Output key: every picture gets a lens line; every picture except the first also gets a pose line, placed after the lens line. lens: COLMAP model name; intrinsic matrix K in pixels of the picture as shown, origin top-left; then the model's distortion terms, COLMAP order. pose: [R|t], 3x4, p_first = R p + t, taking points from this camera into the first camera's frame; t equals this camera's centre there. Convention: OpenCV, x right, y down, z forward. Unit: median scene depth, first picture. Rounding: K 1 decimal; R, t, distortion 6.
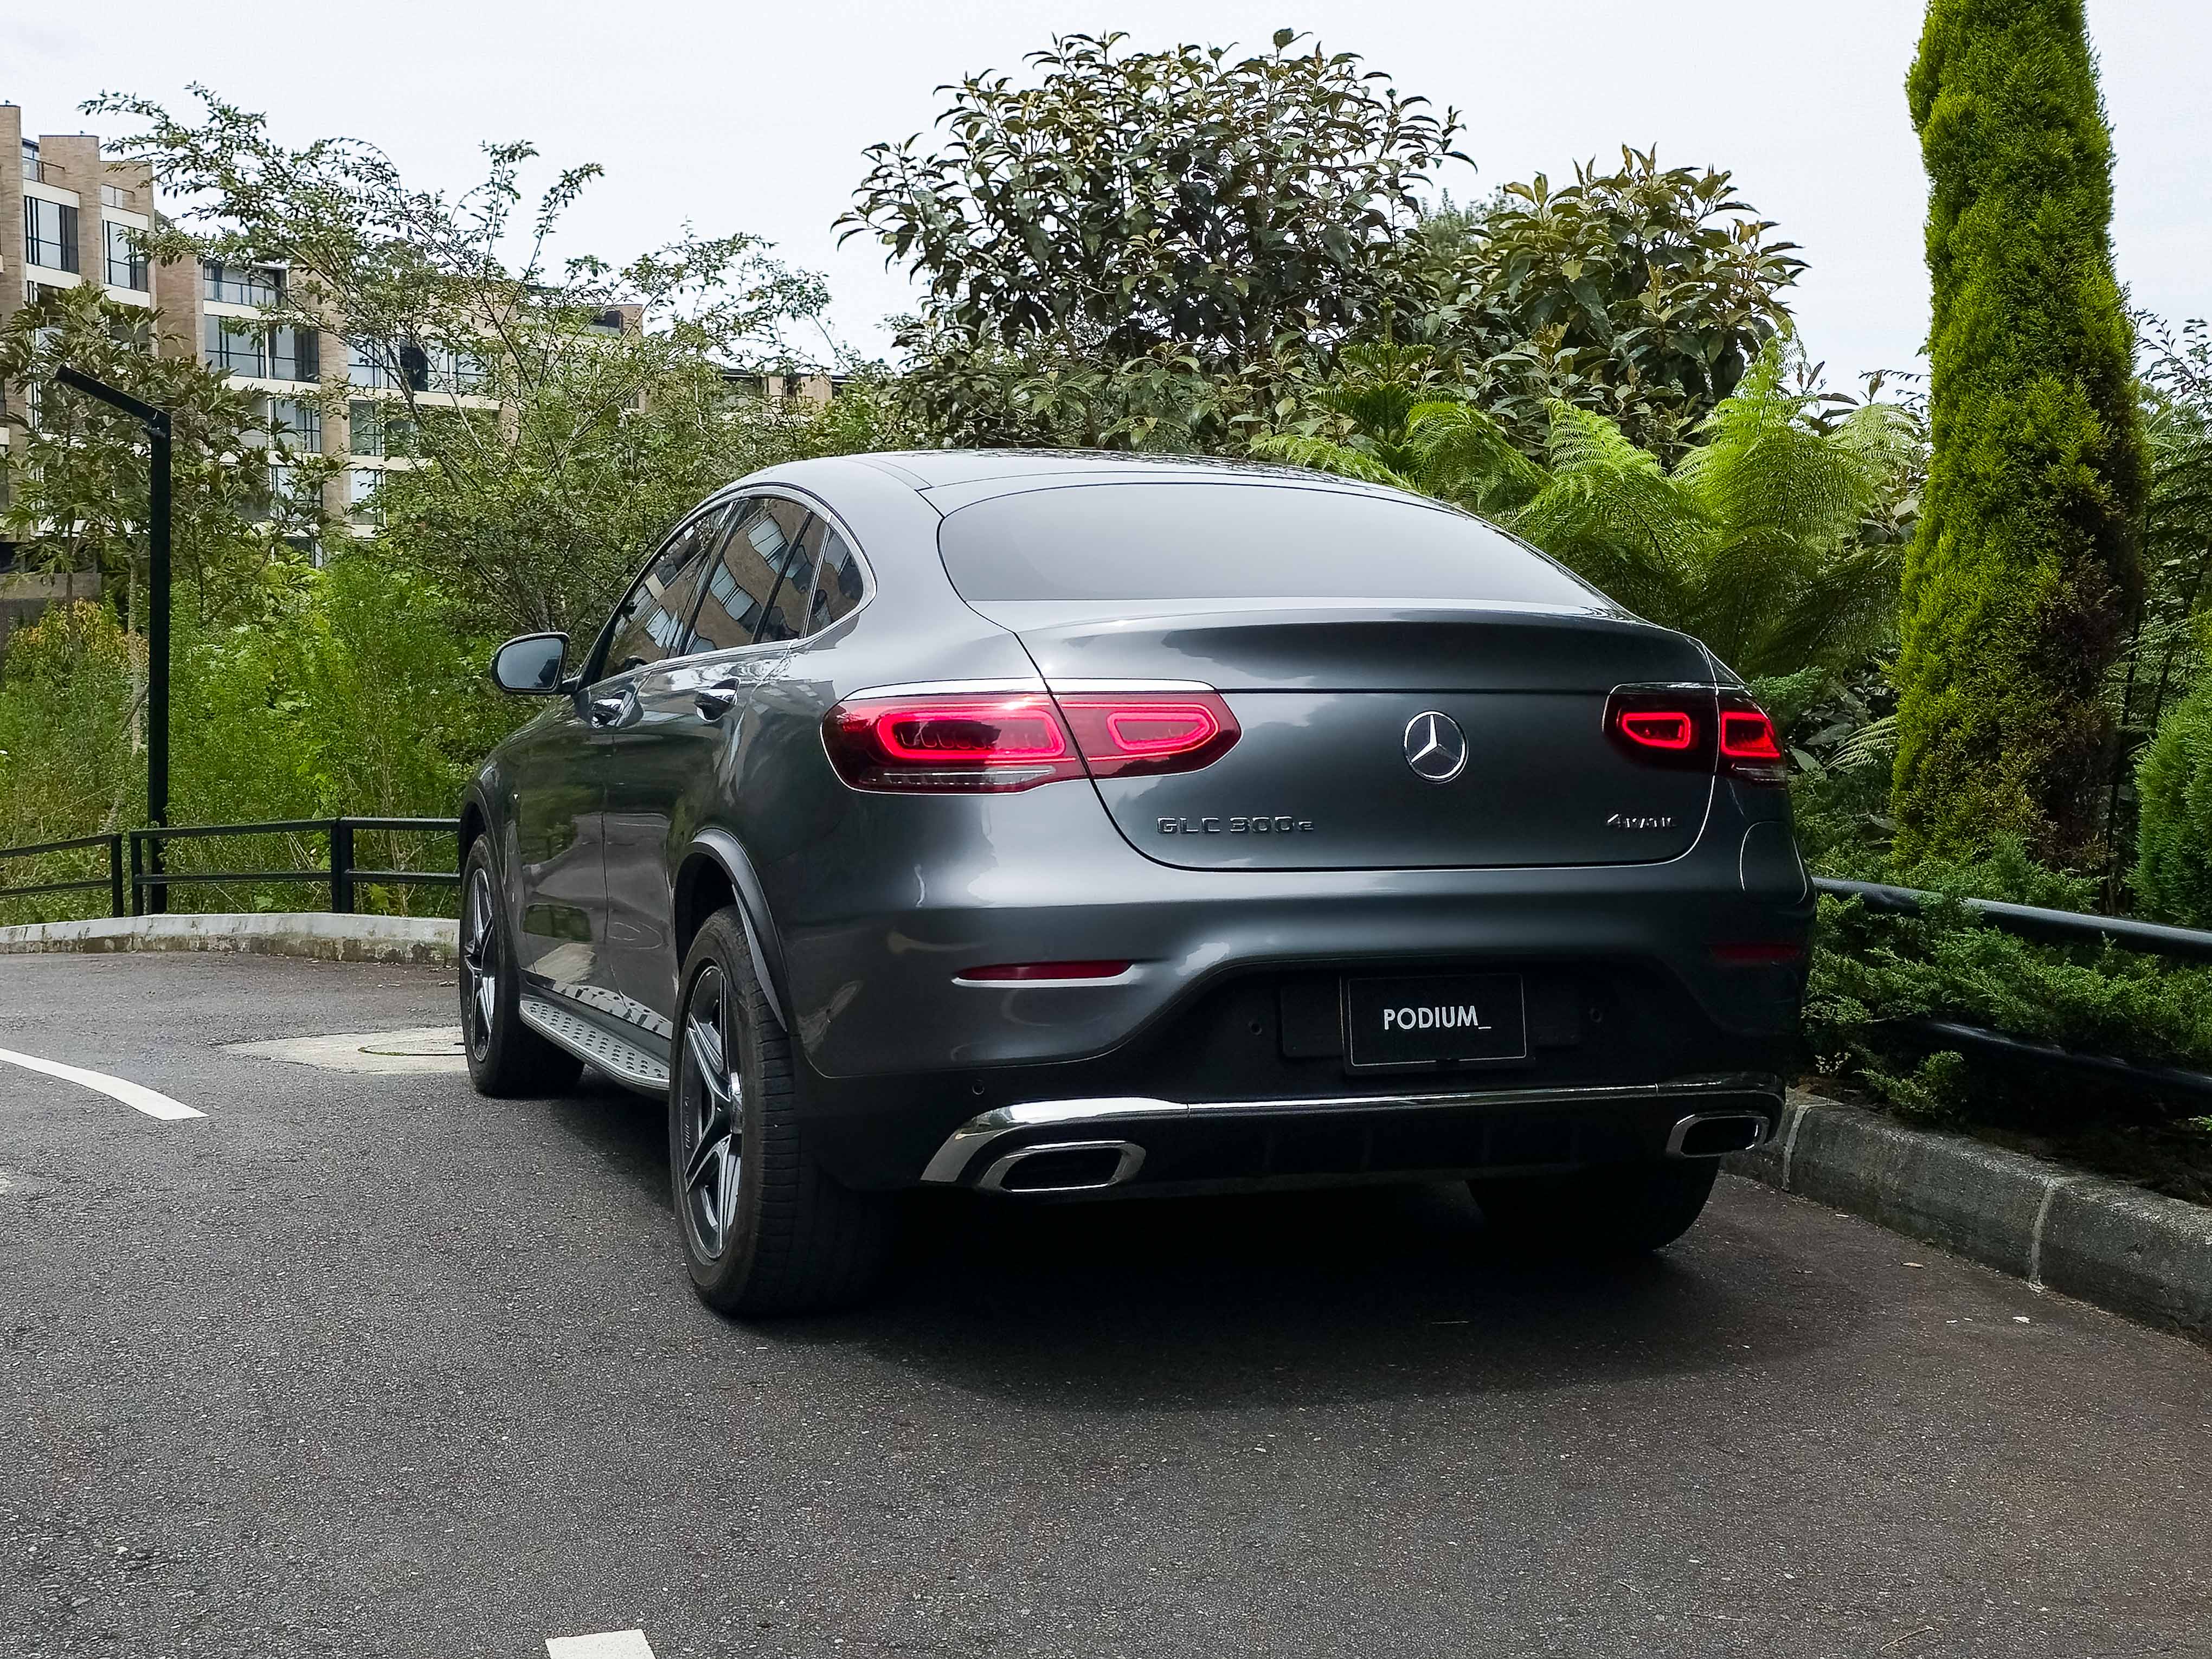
lens RADIAL K [[2891.6, 0, 1103.2], [0, 2891.6, 773.8], [0, 0, 1]] dist [0.091095, -0.126721]
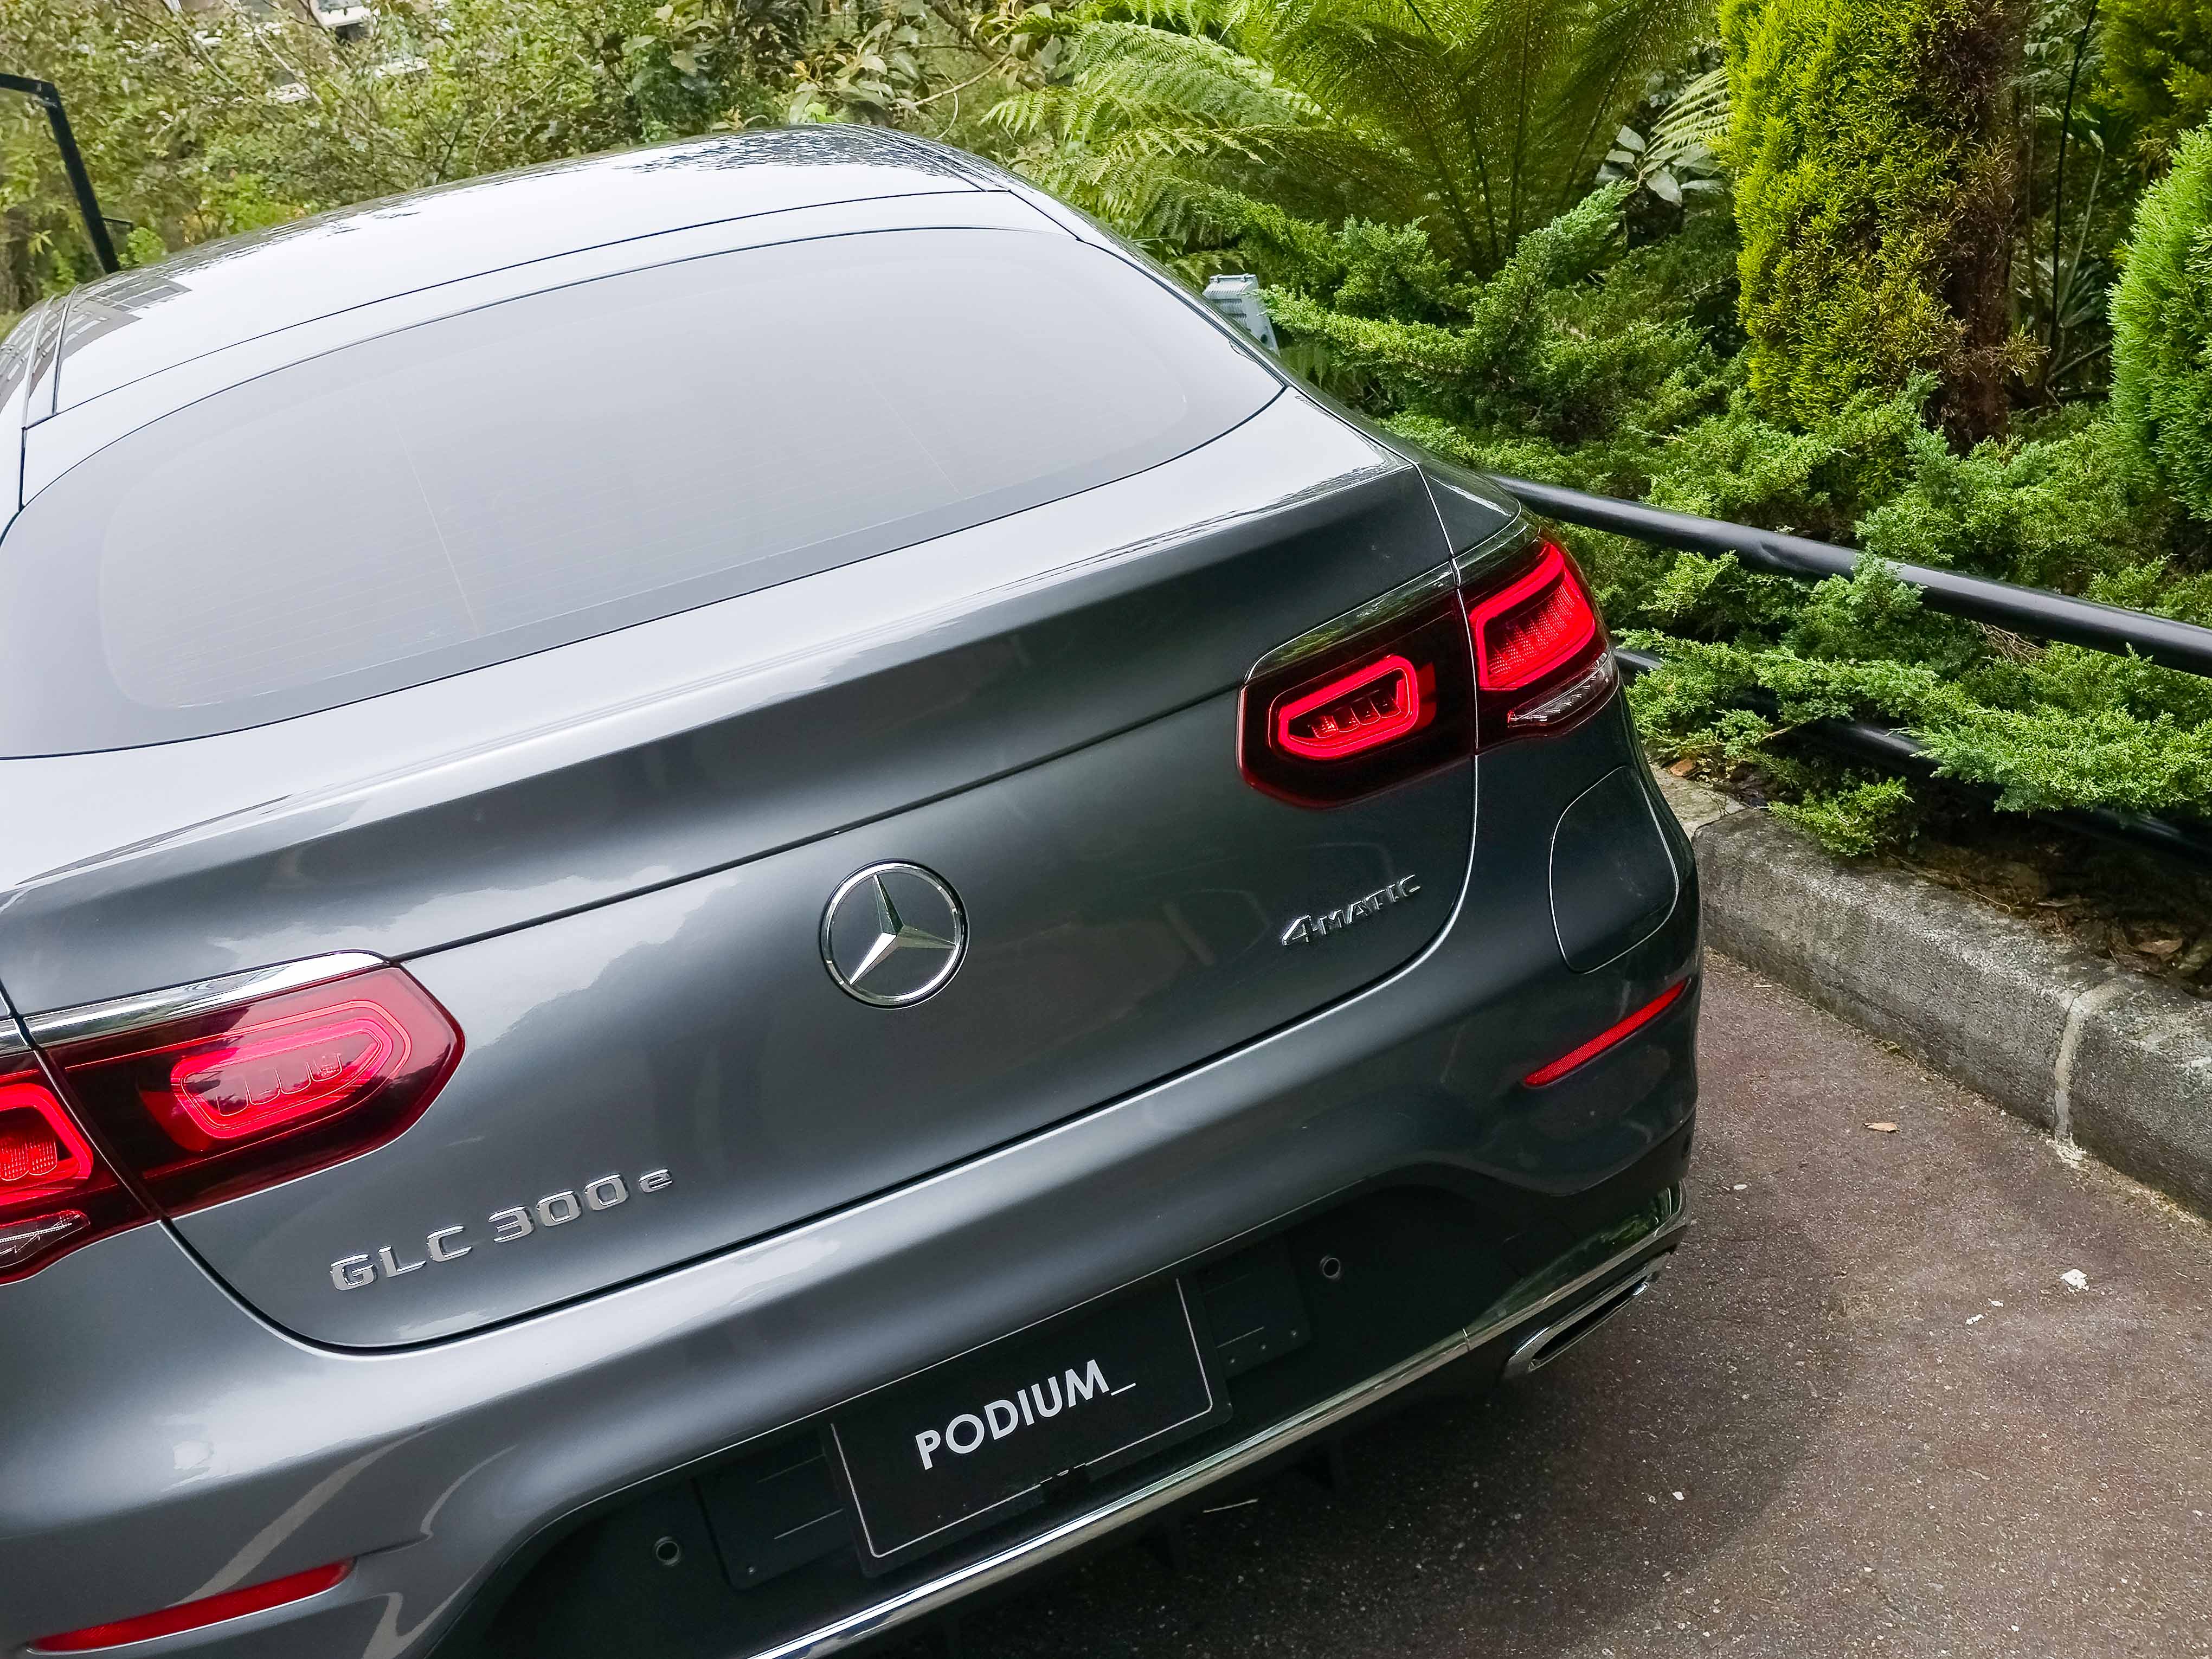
lens RADIAL K [[2137.2, 0, 1106.0], [0, 2137.2, 829.5], [0, 0, 1]] dist [0.104198, -0.107741]
pose [[0.976100, -0.210568, -0.053749, 0.109266], [0.216868, 0.927864, 0.303374, -0.081147], [-0.014009, -0.307780, 0.951354, 0.418144]]
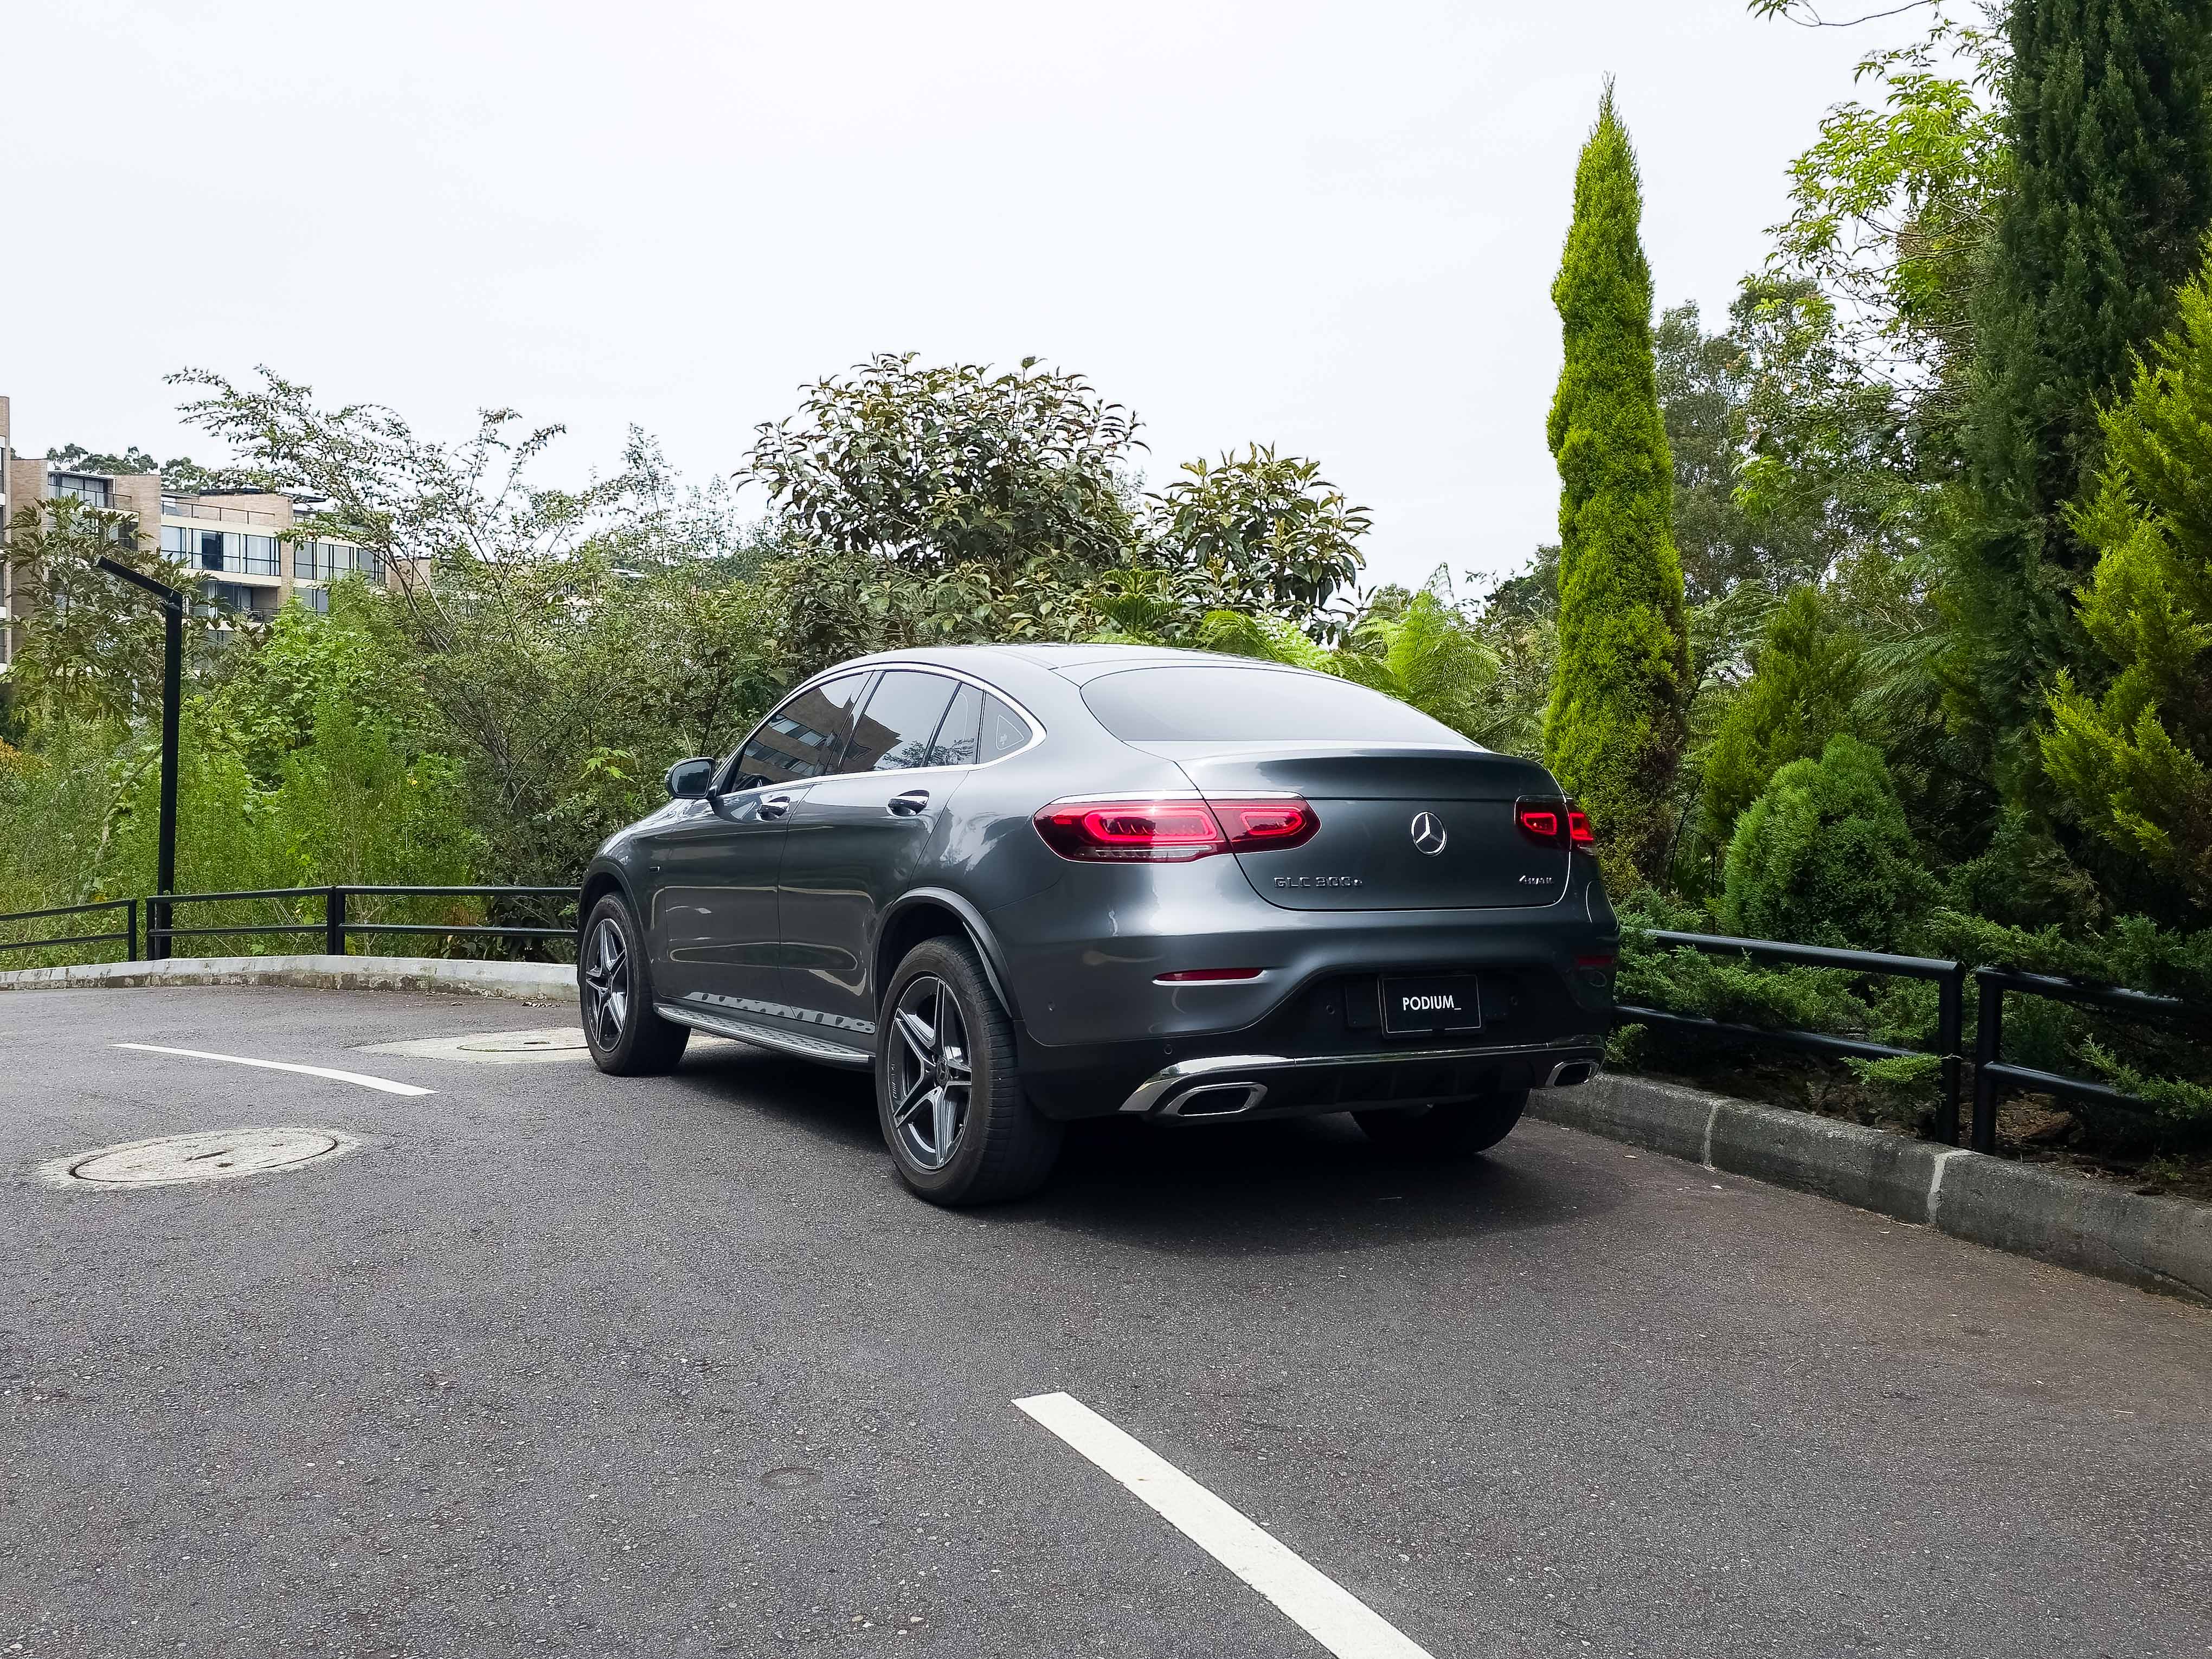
lens RADIAL K [[2011.0, 0, 1101.9], [0, 2011.0, 768.3], [0, 0, 1]] dist [0.107627, -0.134484]
pose [[0.984854, 0.005673, 0.173293, -0.164640], [0.001643, 0.999114, -0.042045, 0.000688], [-0.173378, 0.041693, 0.983972, -0.048913]]
